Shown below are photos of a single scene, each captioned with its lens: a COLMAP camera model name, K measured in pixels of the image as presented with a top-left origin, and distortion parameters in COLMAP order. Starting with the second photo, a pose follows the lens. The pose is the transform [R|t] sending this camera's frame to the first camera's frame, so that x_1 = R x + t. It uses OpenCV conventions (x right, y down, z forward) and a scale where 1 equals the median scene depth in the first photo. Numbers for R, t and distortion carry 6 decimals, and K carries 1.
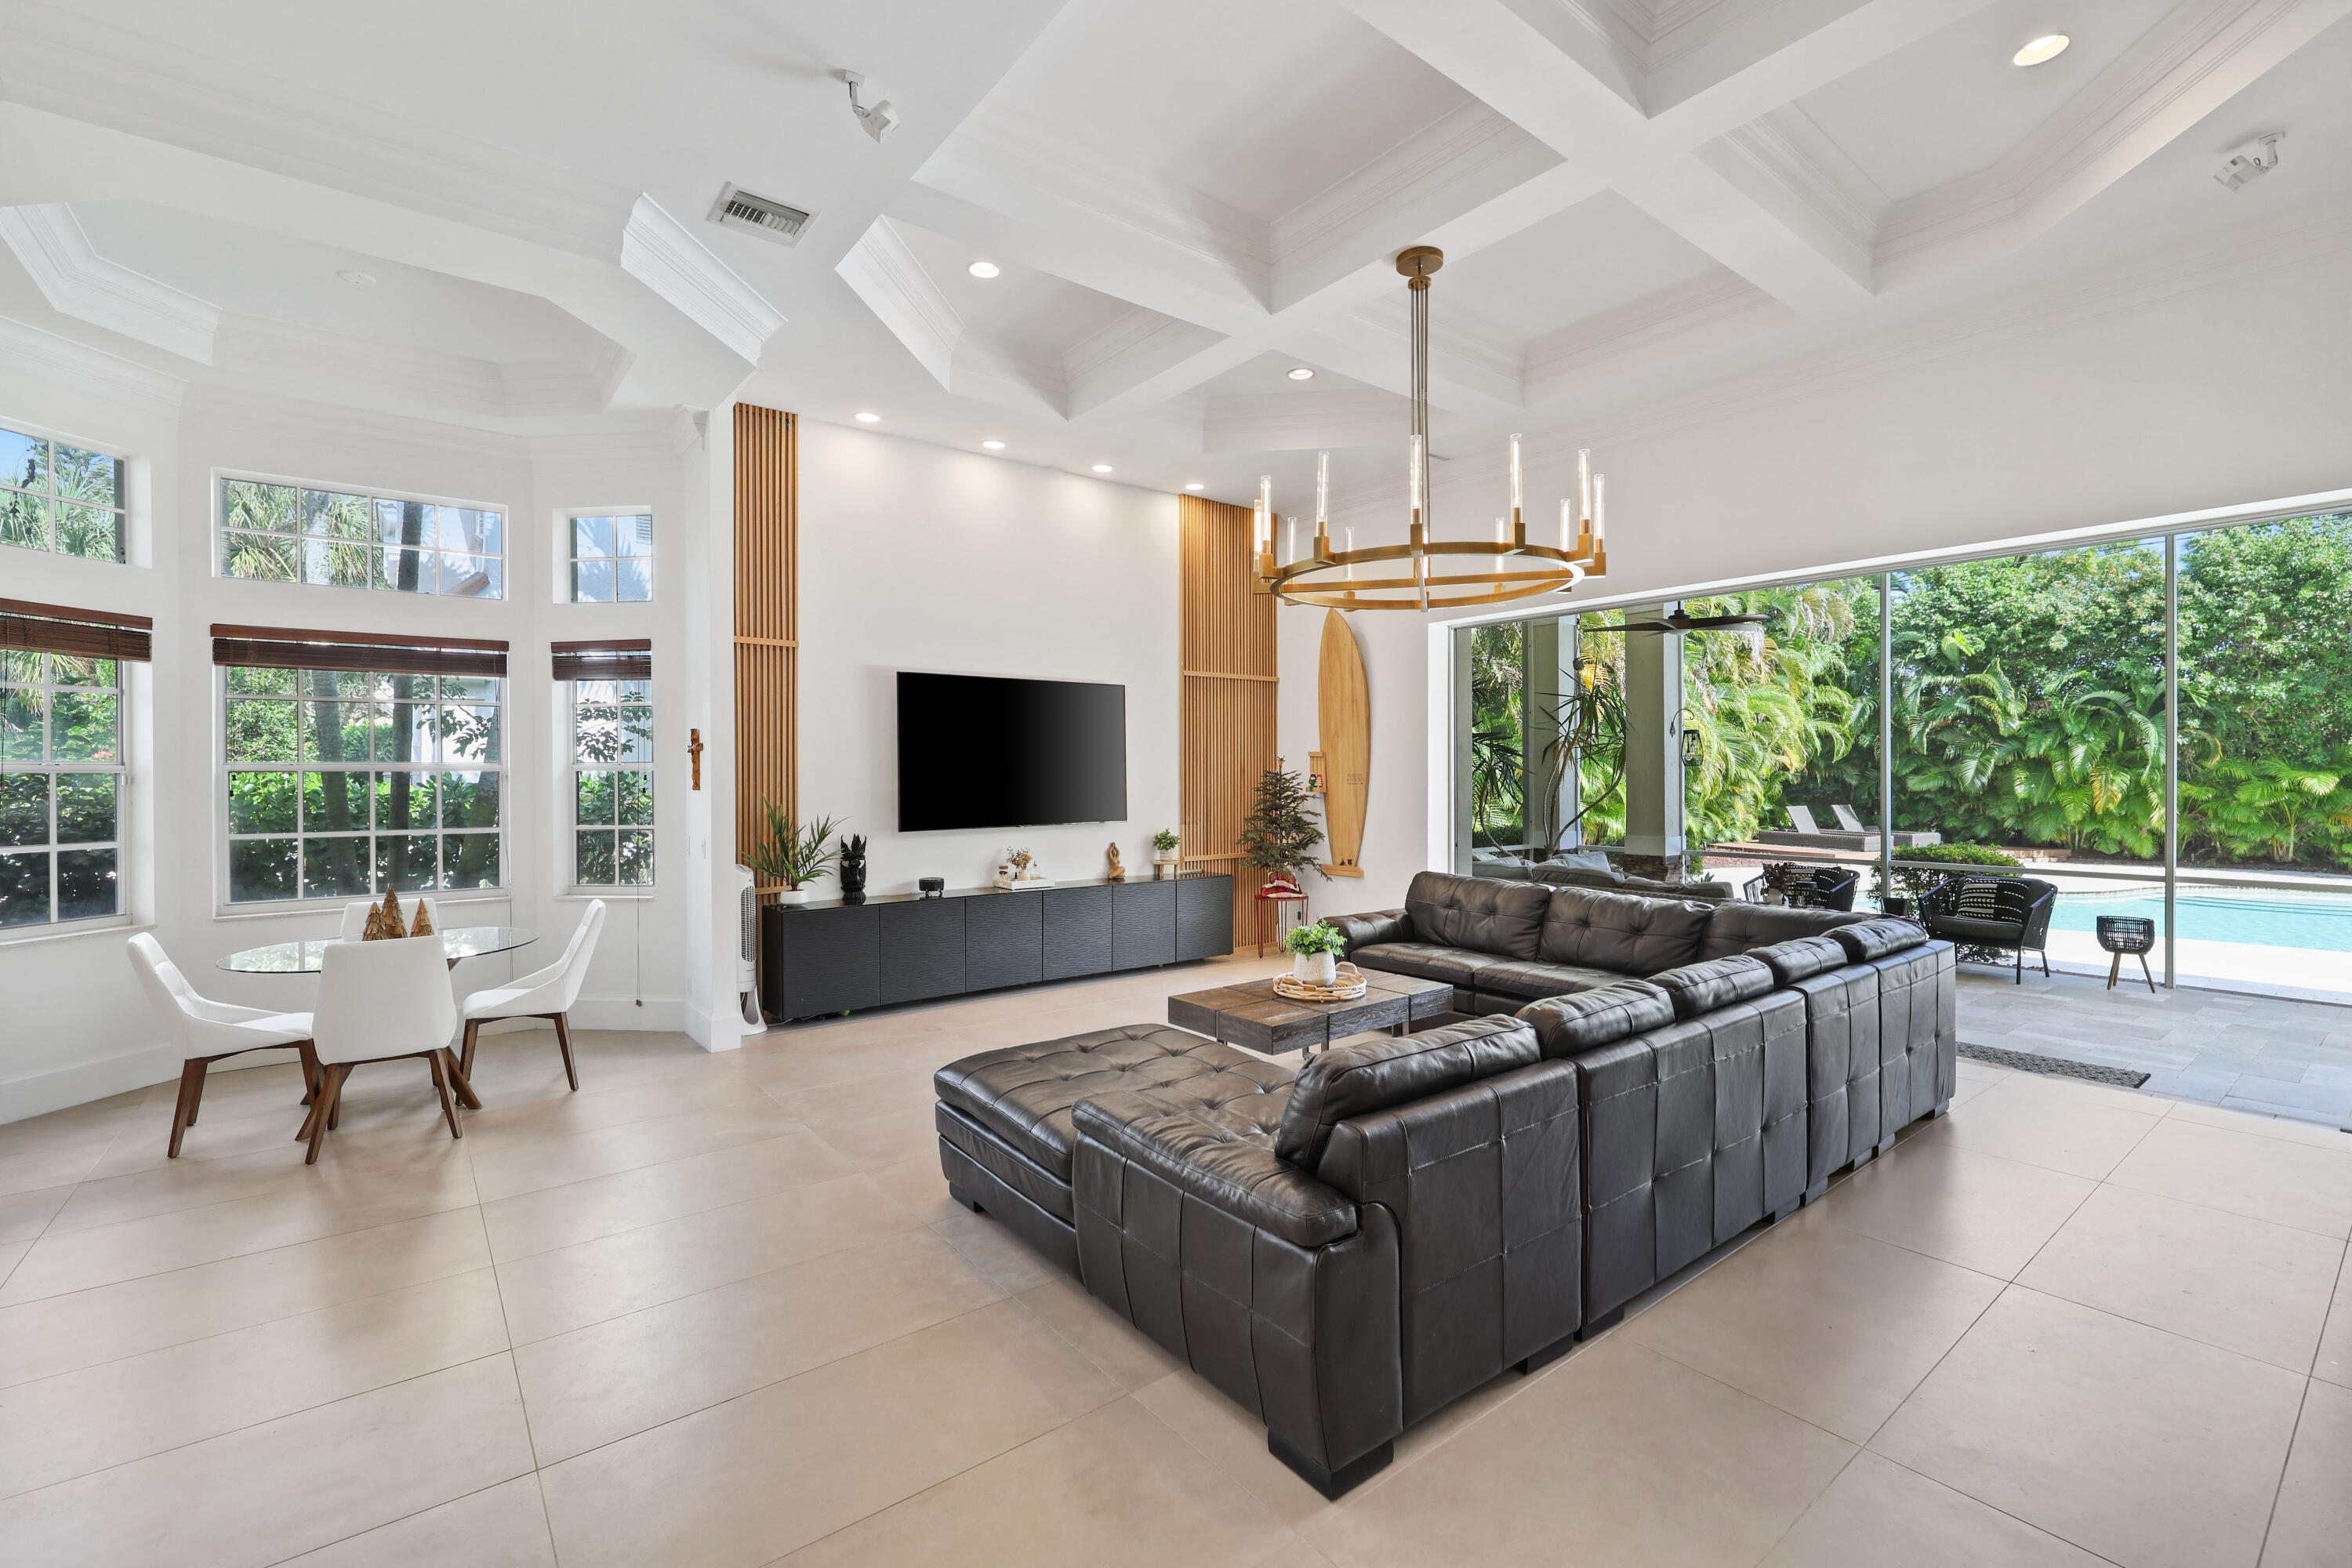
lens RADIAL K [[988.8, 0, 1153.6], [0, 988.8, 772.0], [0, 0, 1]] dist [-0.007499, -0.003215]
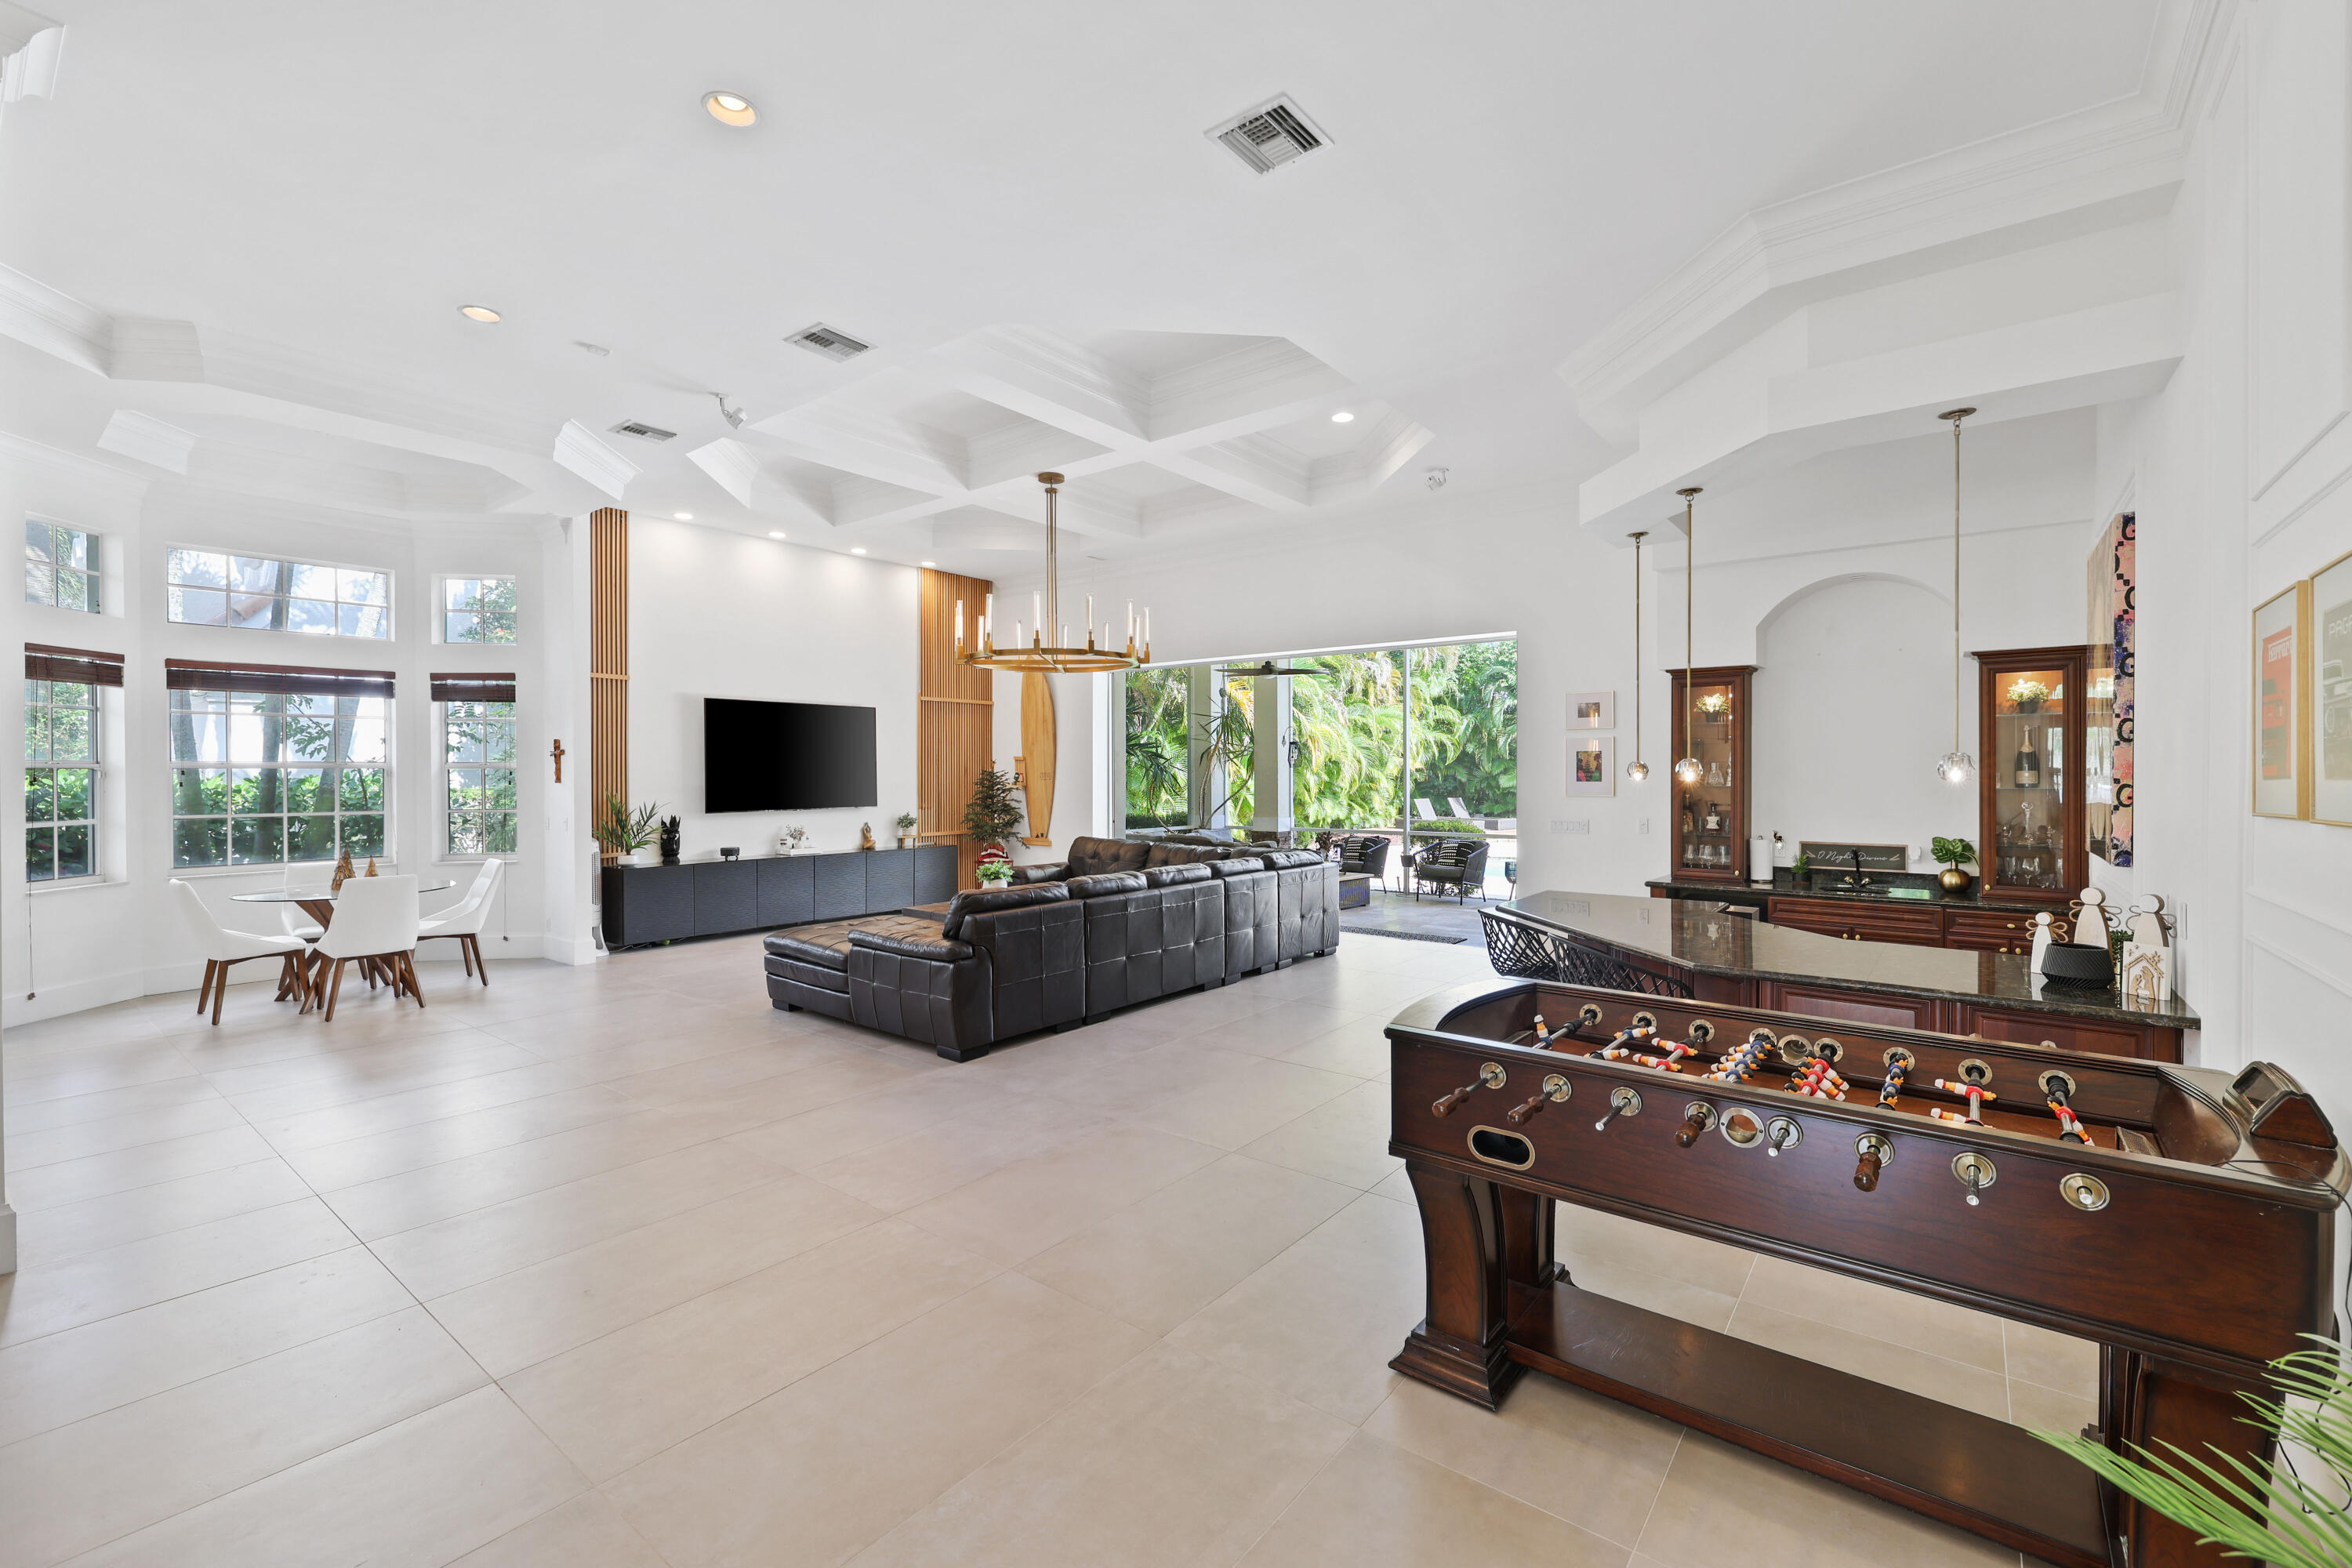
lens RADIAL K [[988.8, 0, 1167.9], [0, 988.8, 778.3], [0, 0, 1]] dist [-0.007499, -0.003215]
pose [[0.966902, 0.000296, 0.255149, 0.013216], [-0.002079, 0.999975, 0.006718, 0.000606], [-0.255141, -0.007026, 0.966878, -0.413863]]
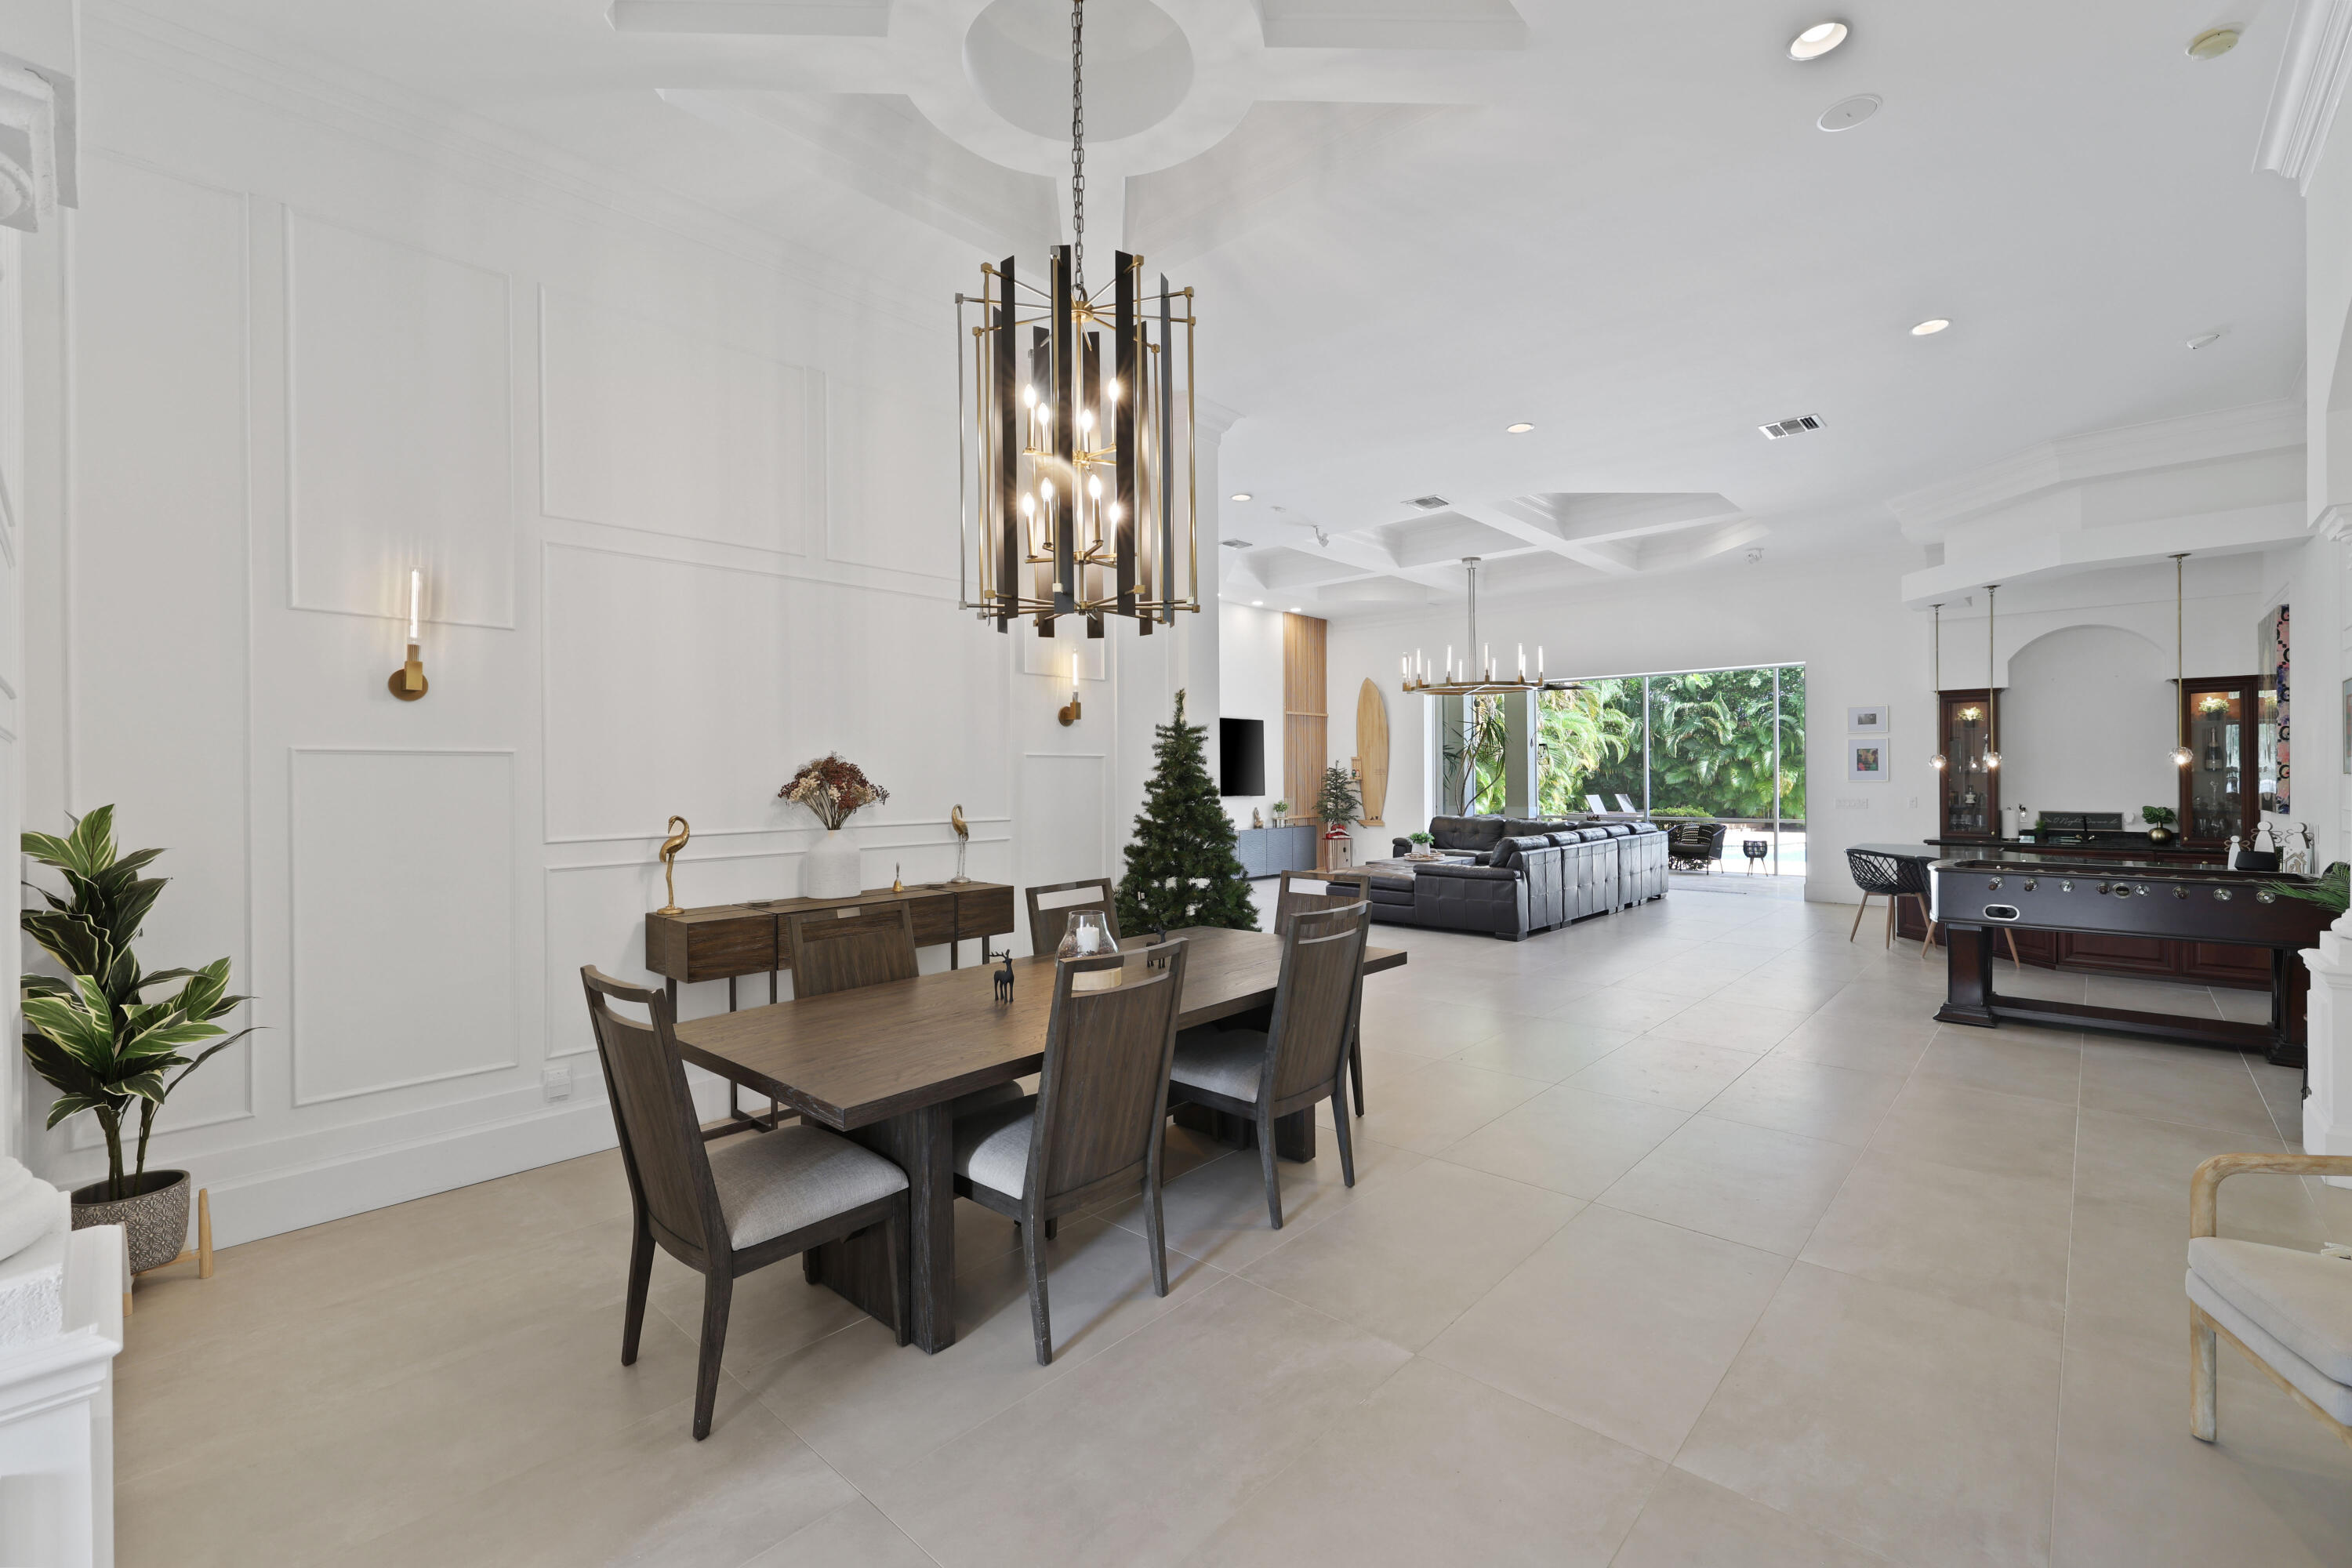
lens RADIAL K [[988.8, 0, 1149.8], [0, 988.8, 779.7], [0, 0, 1]] dist [-0.007499, -0.003215]
pose [[0.986280, -0.004428, 0.165024, -0.529347], [0.003739, 0.999983, 0.004485, 0.011966], [-0.165041, -0.003806, 0.986279, -0.745184]]
